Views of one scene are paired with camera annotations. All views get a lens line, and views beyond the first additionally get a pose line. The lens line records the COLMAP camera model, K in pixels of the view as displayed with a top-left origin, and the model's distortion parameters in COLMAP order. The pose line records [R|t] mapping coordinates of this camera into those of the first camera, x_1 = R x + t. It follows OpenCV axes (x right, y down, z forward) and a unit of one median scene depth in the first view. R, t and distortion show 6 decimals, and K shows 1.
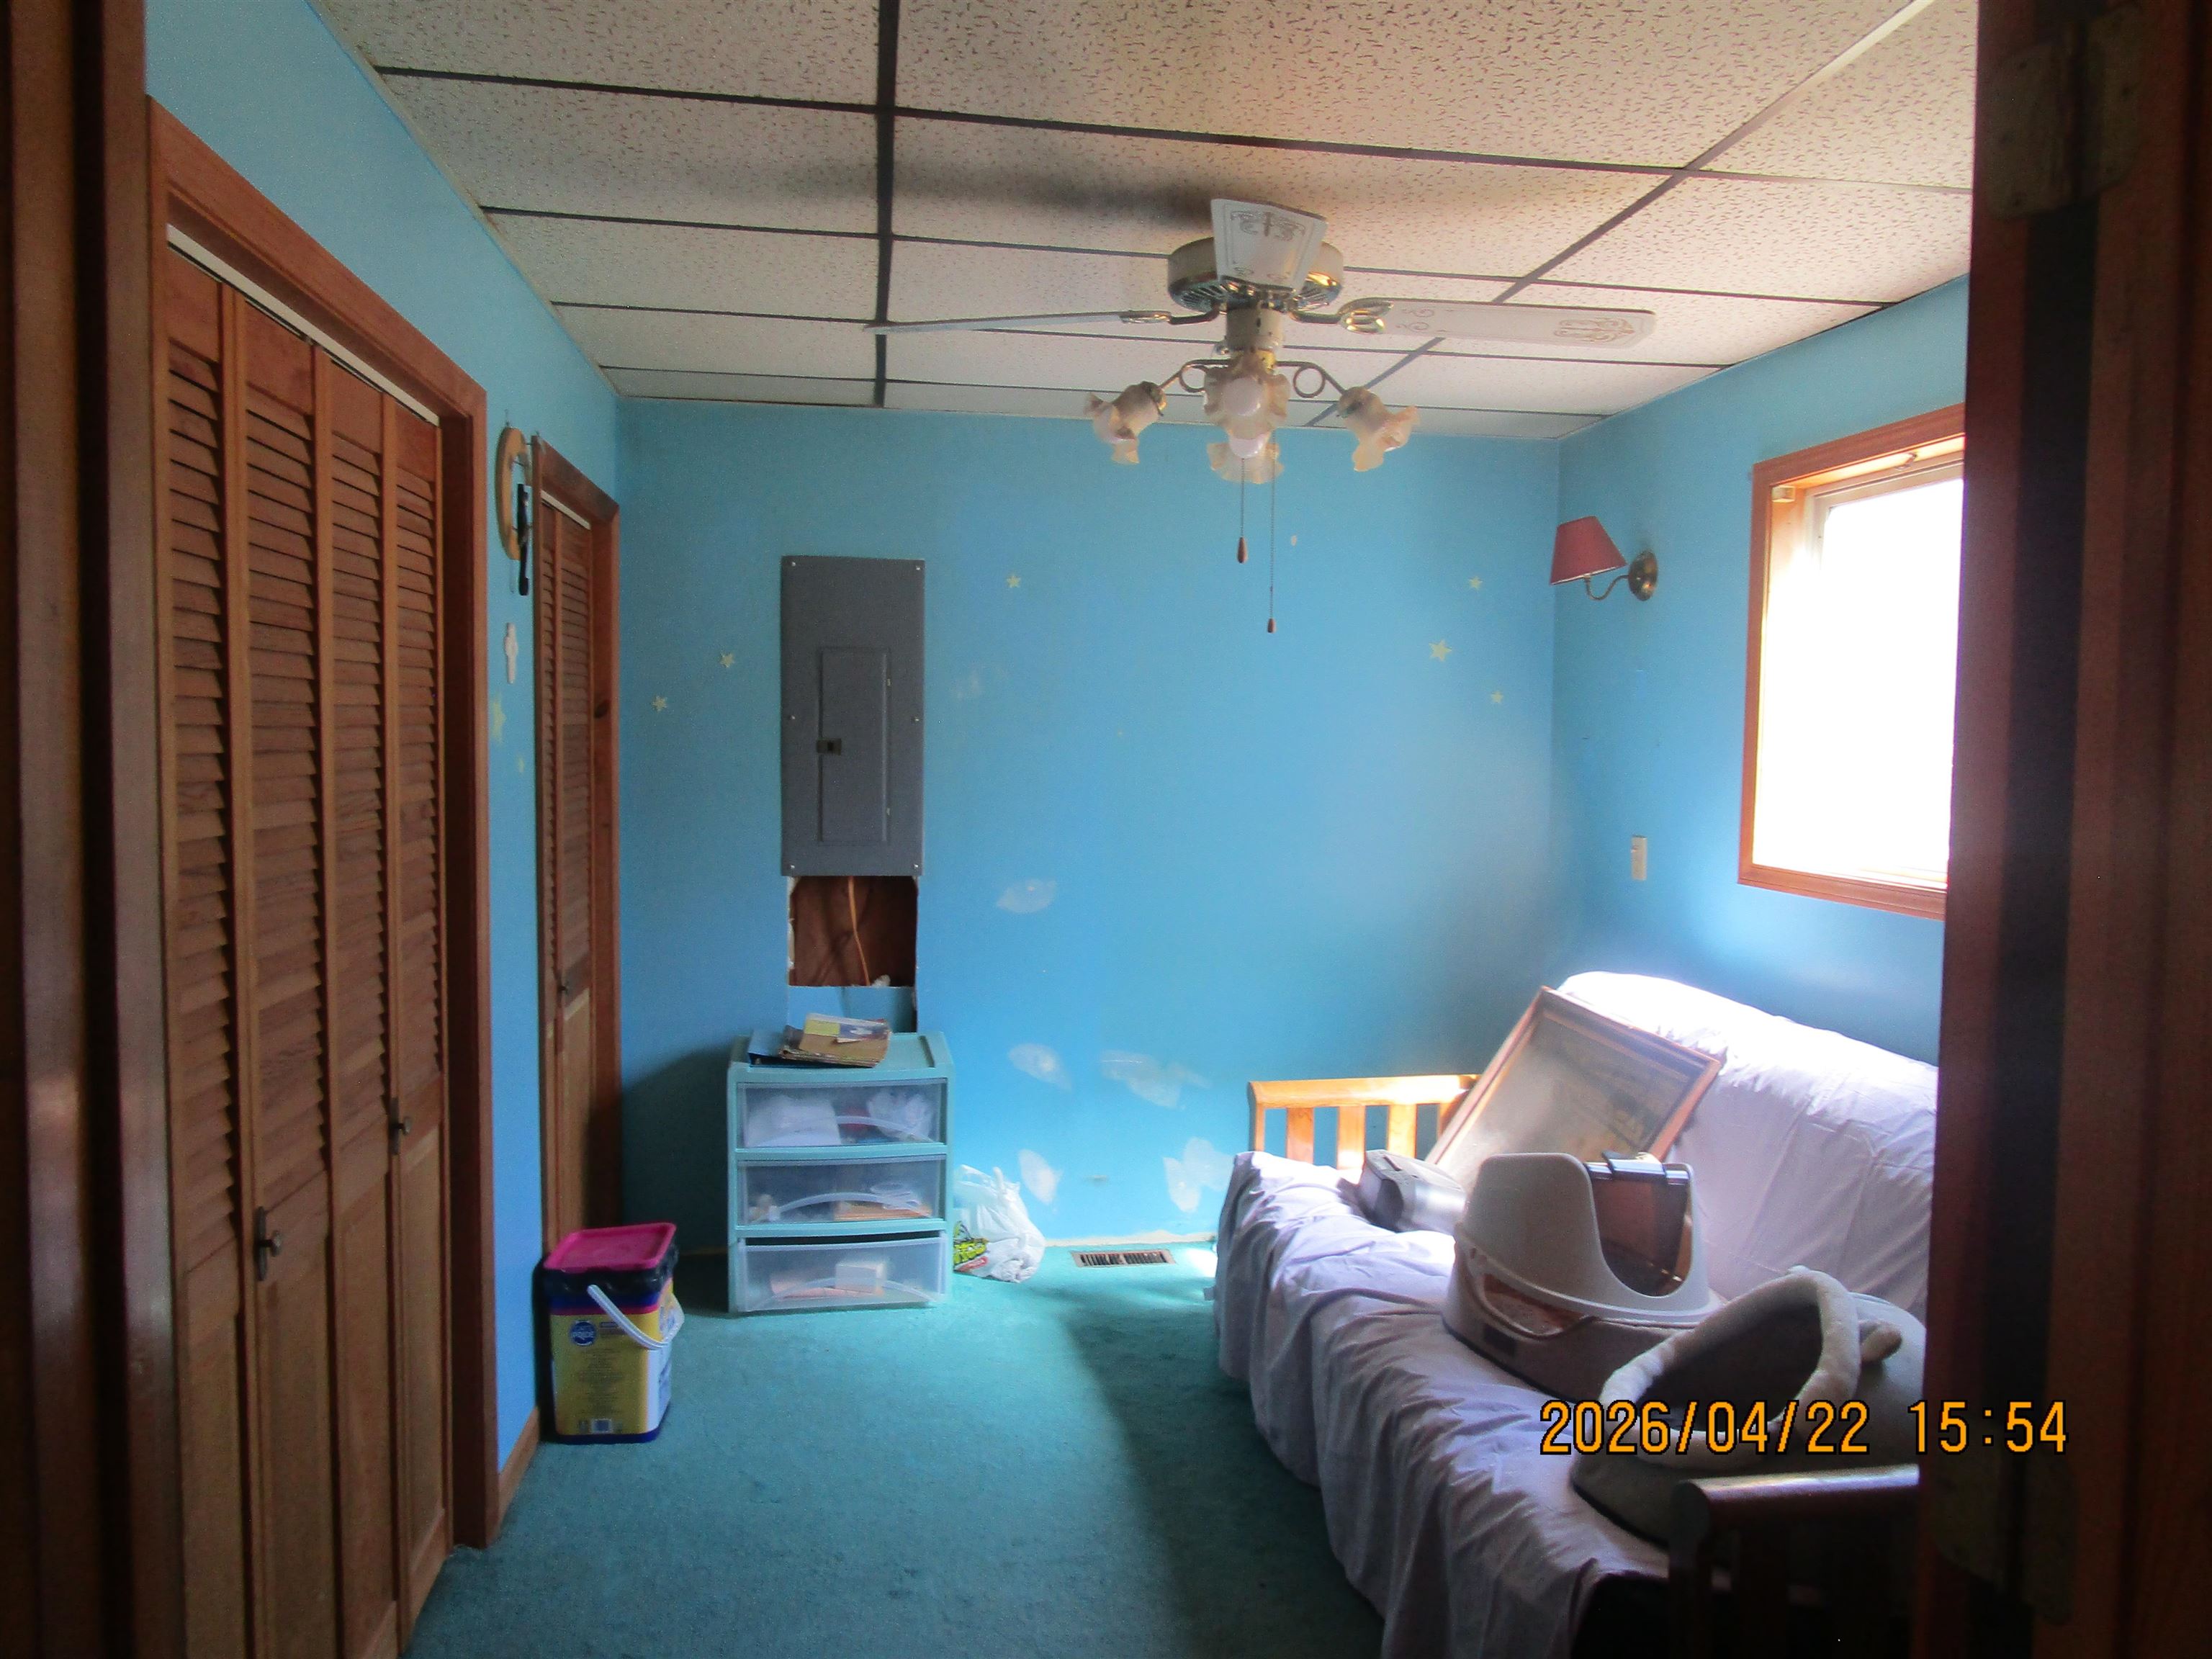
lens RADIAL K [[1580.6, 0, 1108.6], [0, 1580.6, 824.9], [0, 0, 1]] dist [-0.029537, 0.008297]
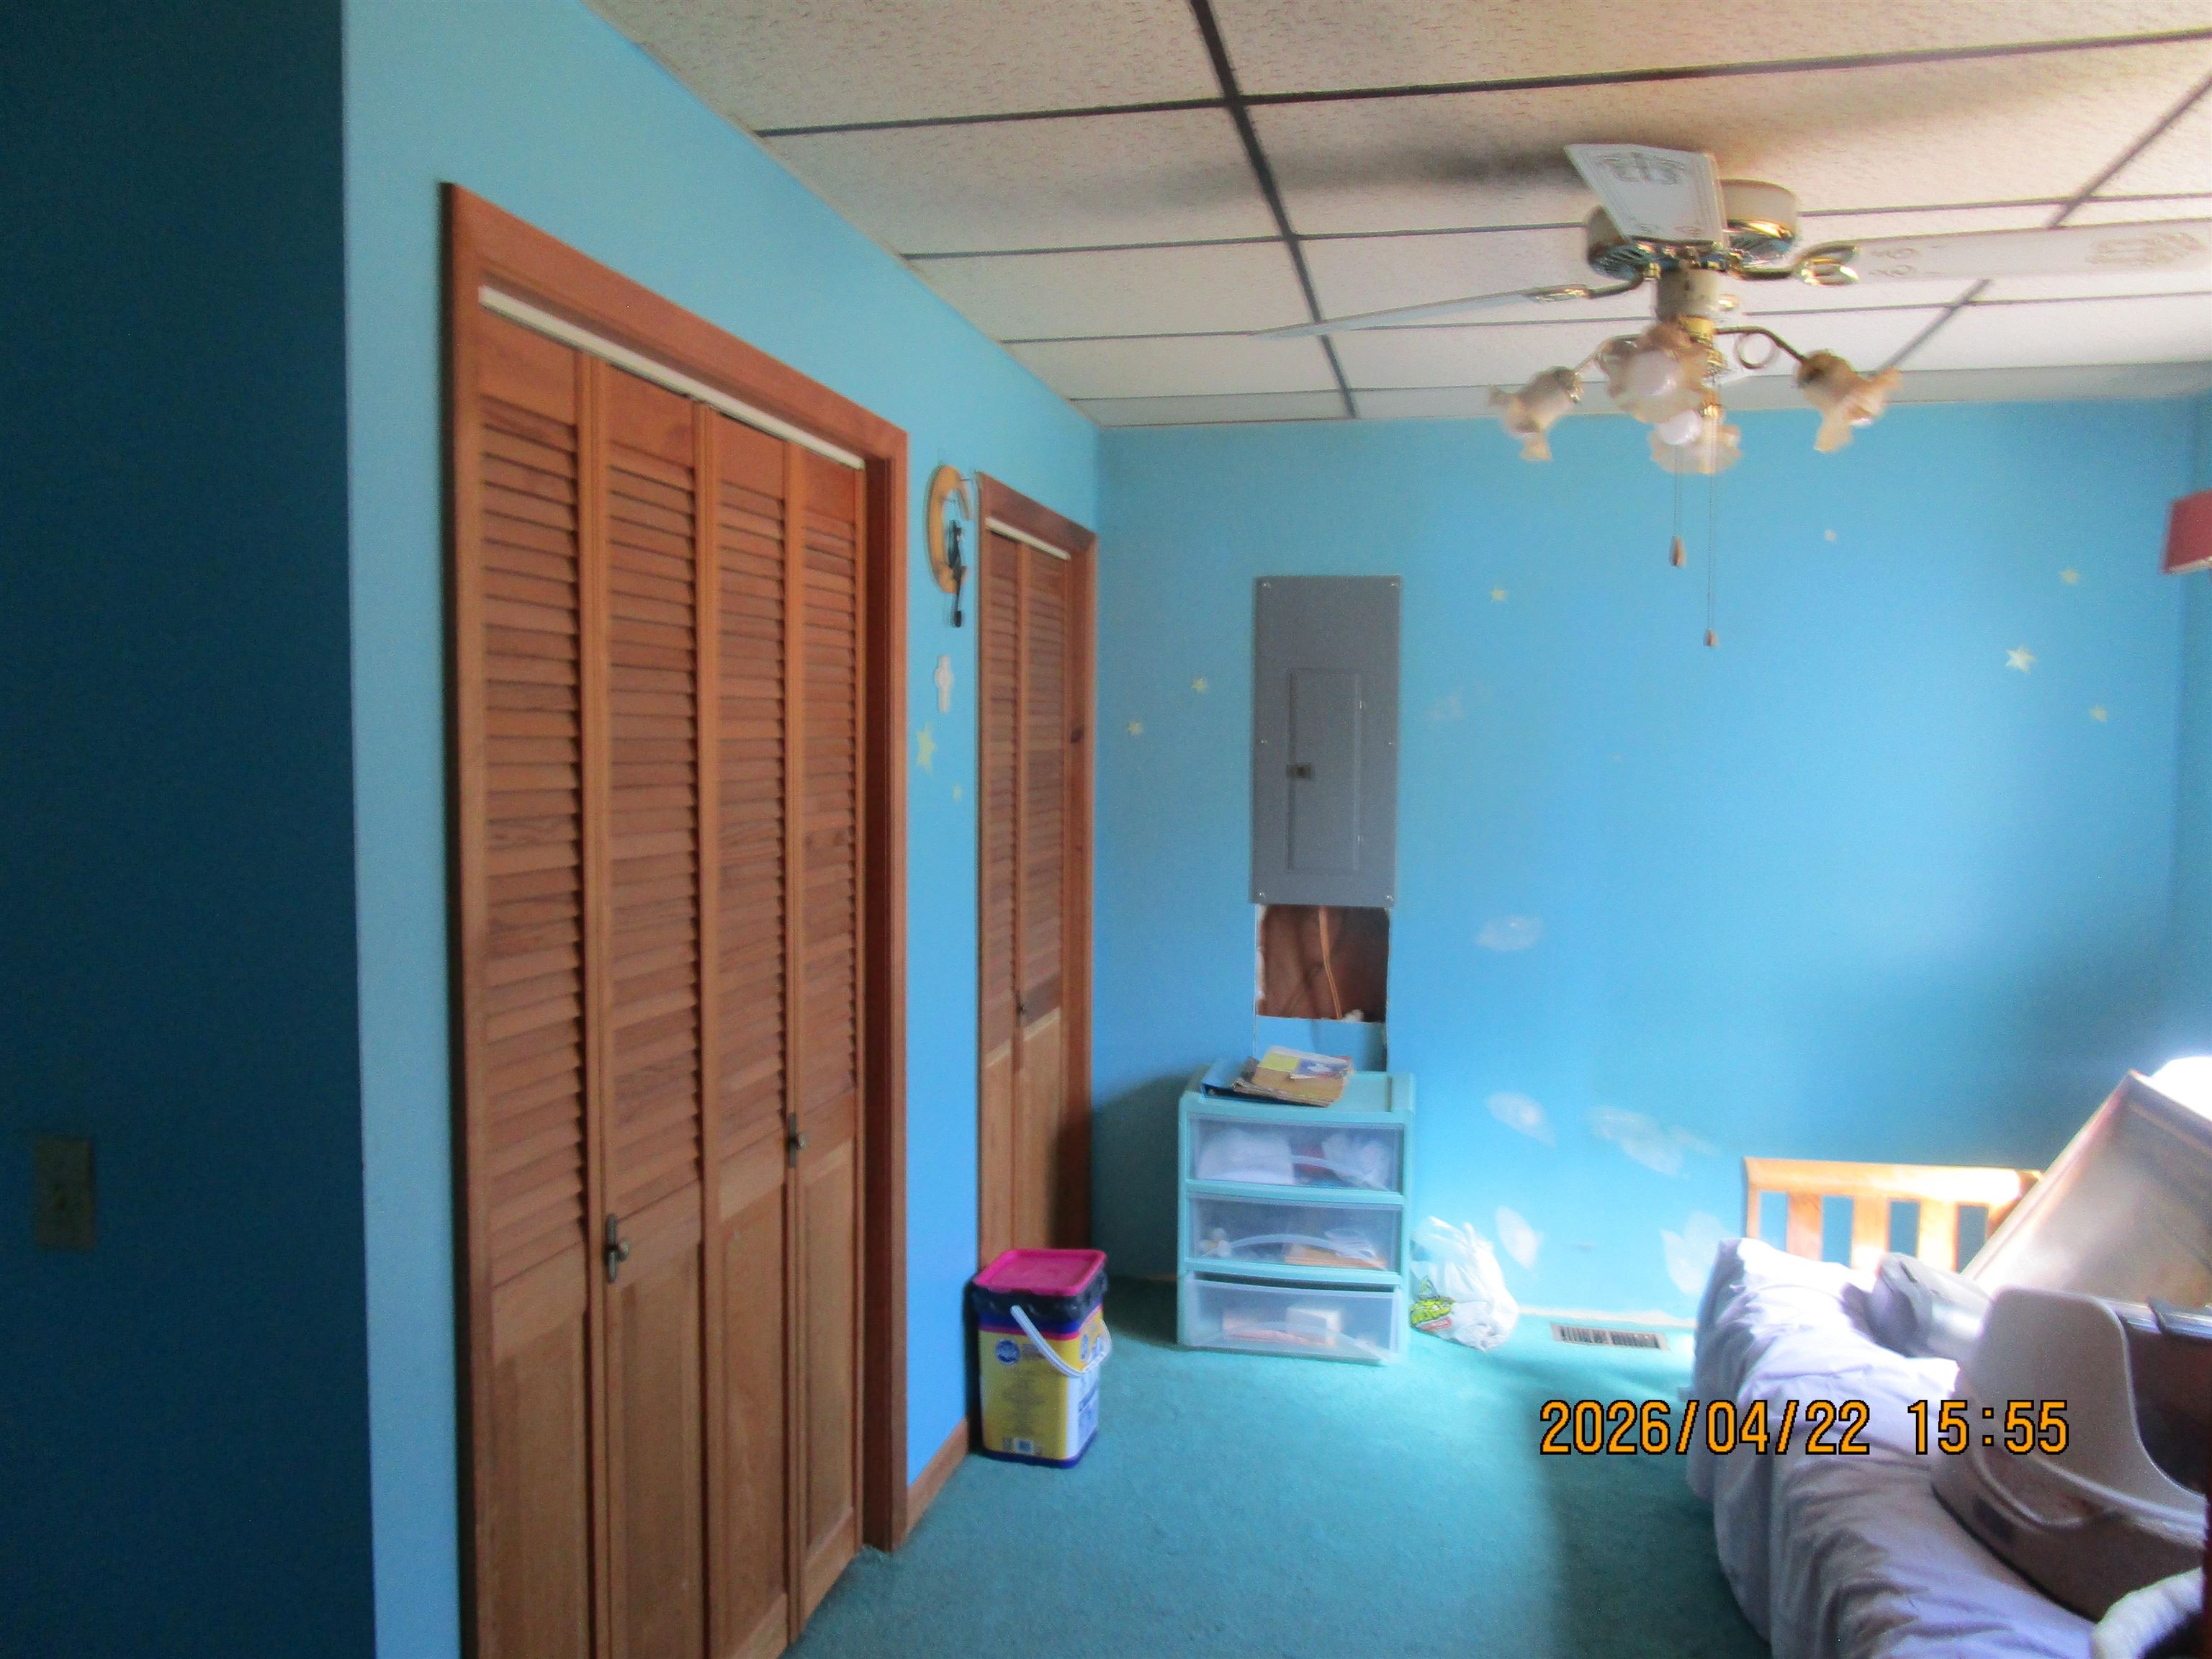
lens RADIAL K [[1580.6, 0, 1108.6], [0, 1580.6, 824.9], [0, 0, 1]] dist [-0.029537, 0.008297]
pose [[0.930617, 0.014334, -0.365713, 0.093892], [-0.018103, 0.999812, -0.006879, -0.011014], [0.365546, 0.013022, 0.930702, 0.073201]]
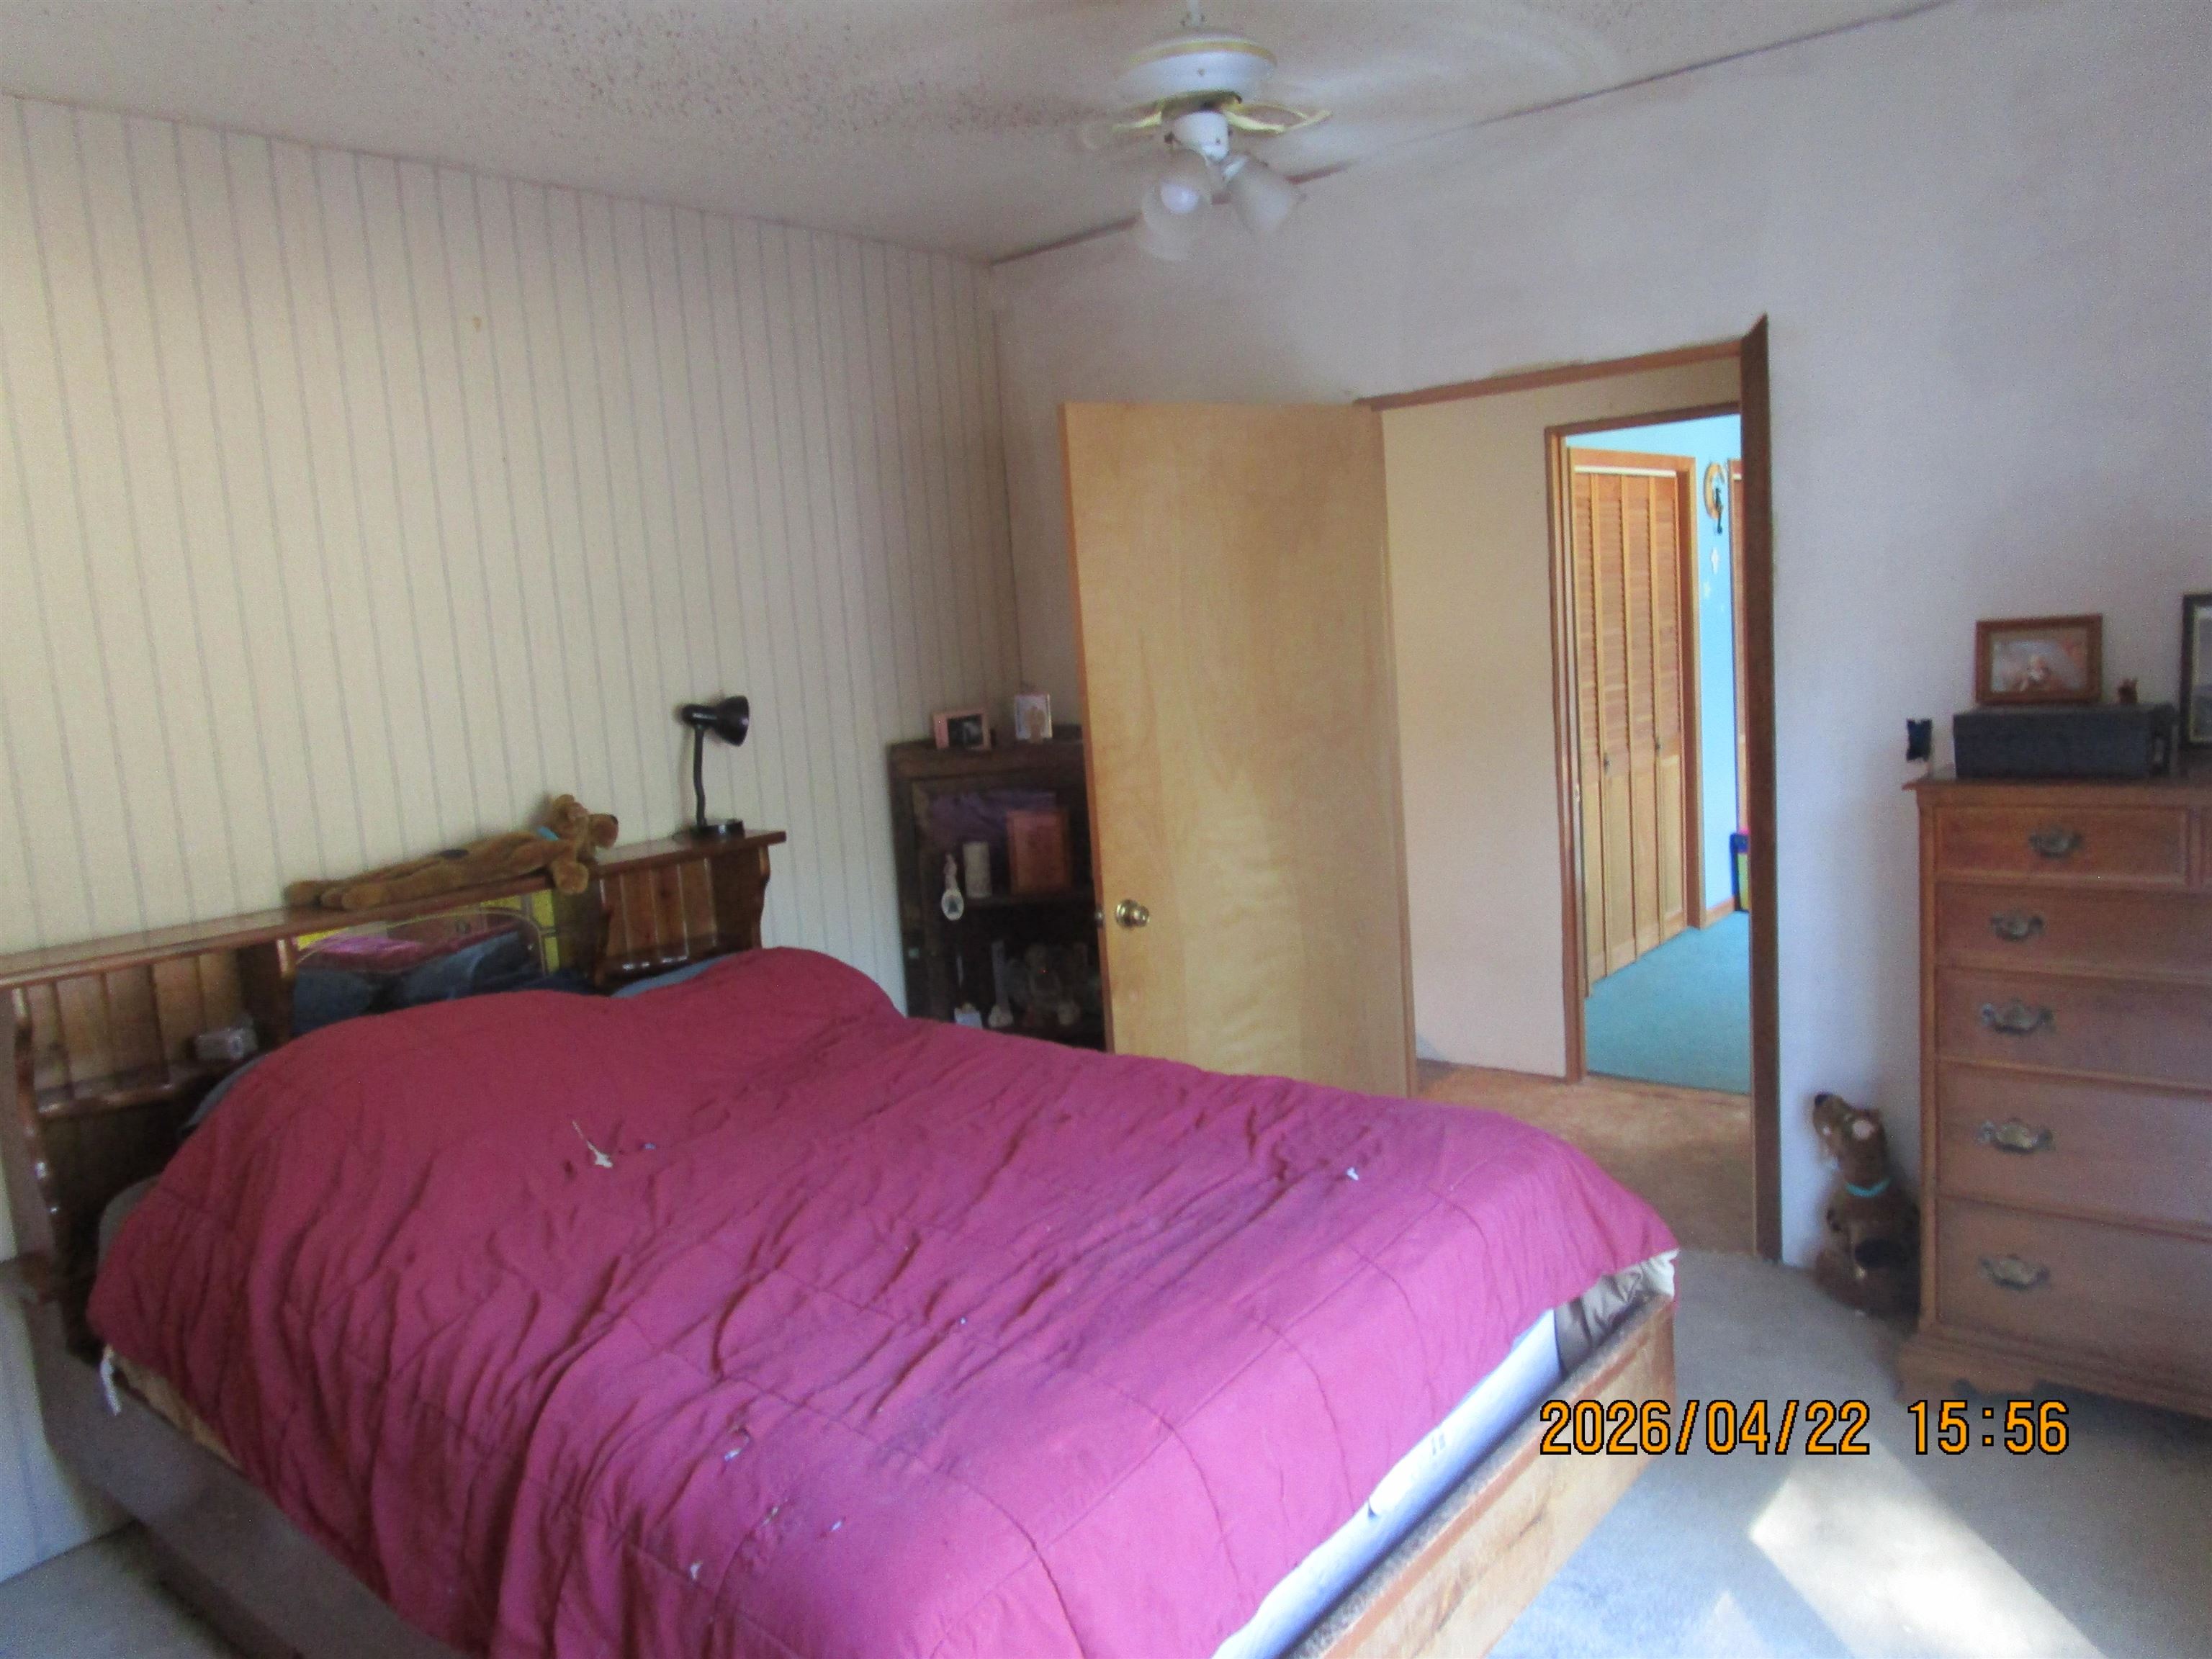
lens RADIAL K [[1580.6, 0, 1108.6], [0, 1580.6, 824.9], [0, 0, 1]] dist [-0.029537, 0.008297]
pose [[0.666310, 0.039205, -0.744644, 0.719109], [0.036791, 0.995672, 0.085343, 0.045114], [0.744767, -0.084261, 0.661984, -1.154981]]
